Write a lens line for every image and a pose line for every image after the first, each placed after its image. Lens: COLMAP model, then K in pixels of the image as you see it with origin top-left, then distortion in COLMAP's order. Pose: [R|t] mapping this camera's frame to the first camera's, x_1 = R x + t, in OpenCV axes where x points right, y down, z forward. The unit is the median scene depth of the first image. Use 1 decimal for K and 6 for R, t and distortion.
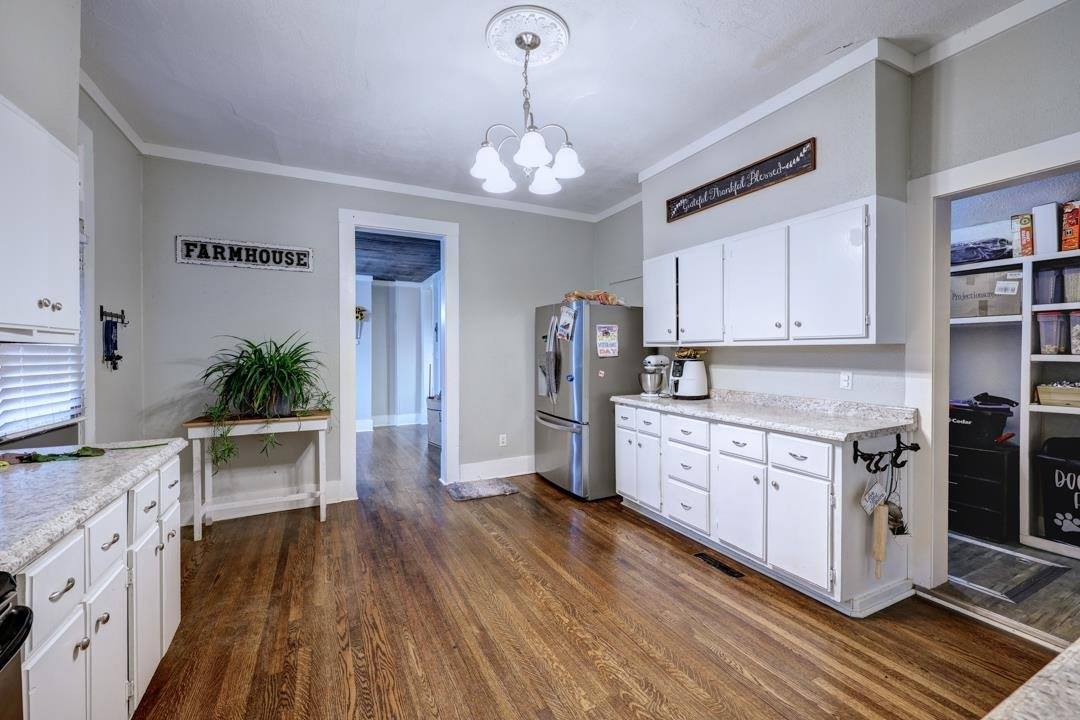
lens RADIAL K [[440.9, 0, 549.5], [0, 440.9, 356.9], [0, 0, 1]] dist [0.001851, 0.000446]
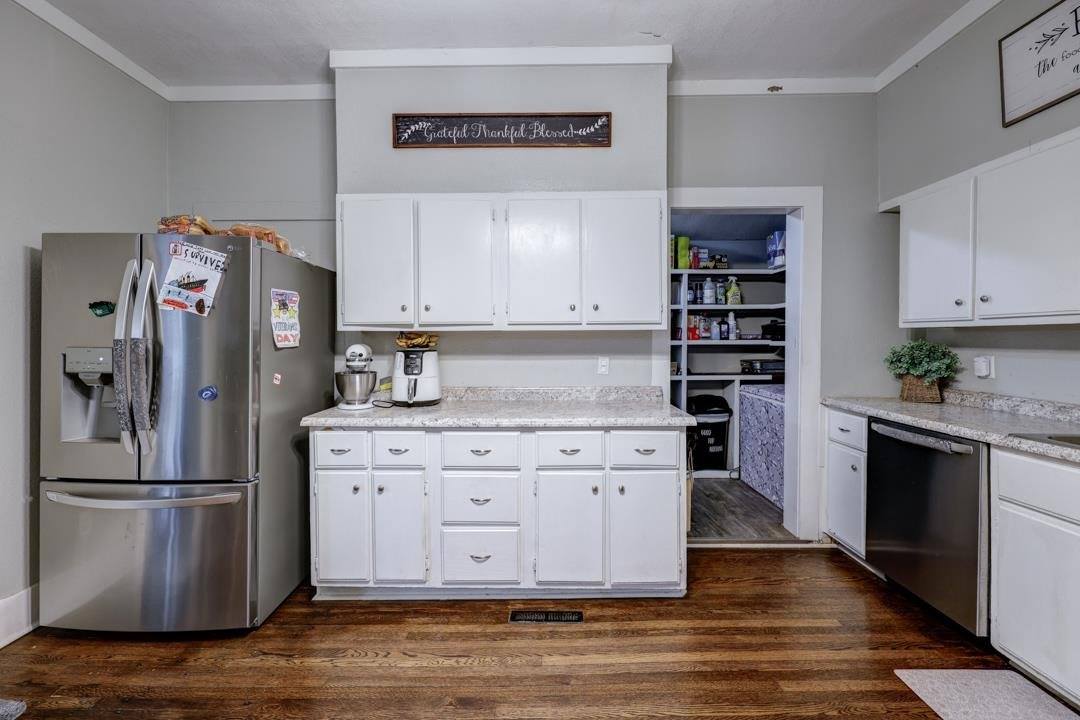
lens RADIAL K [[440.9, 0, 530.9], [0, 440.9, 341.2], [0, 0, 1]] dist [0.001851, 0.000446]
pose [[0.471432, -0.004790, 0.881889, -0.246874], [0.015690, 0.999873, -0.002957, -0.002517], [-0.881763, 0.015230, 0.471447, 0.538595]]
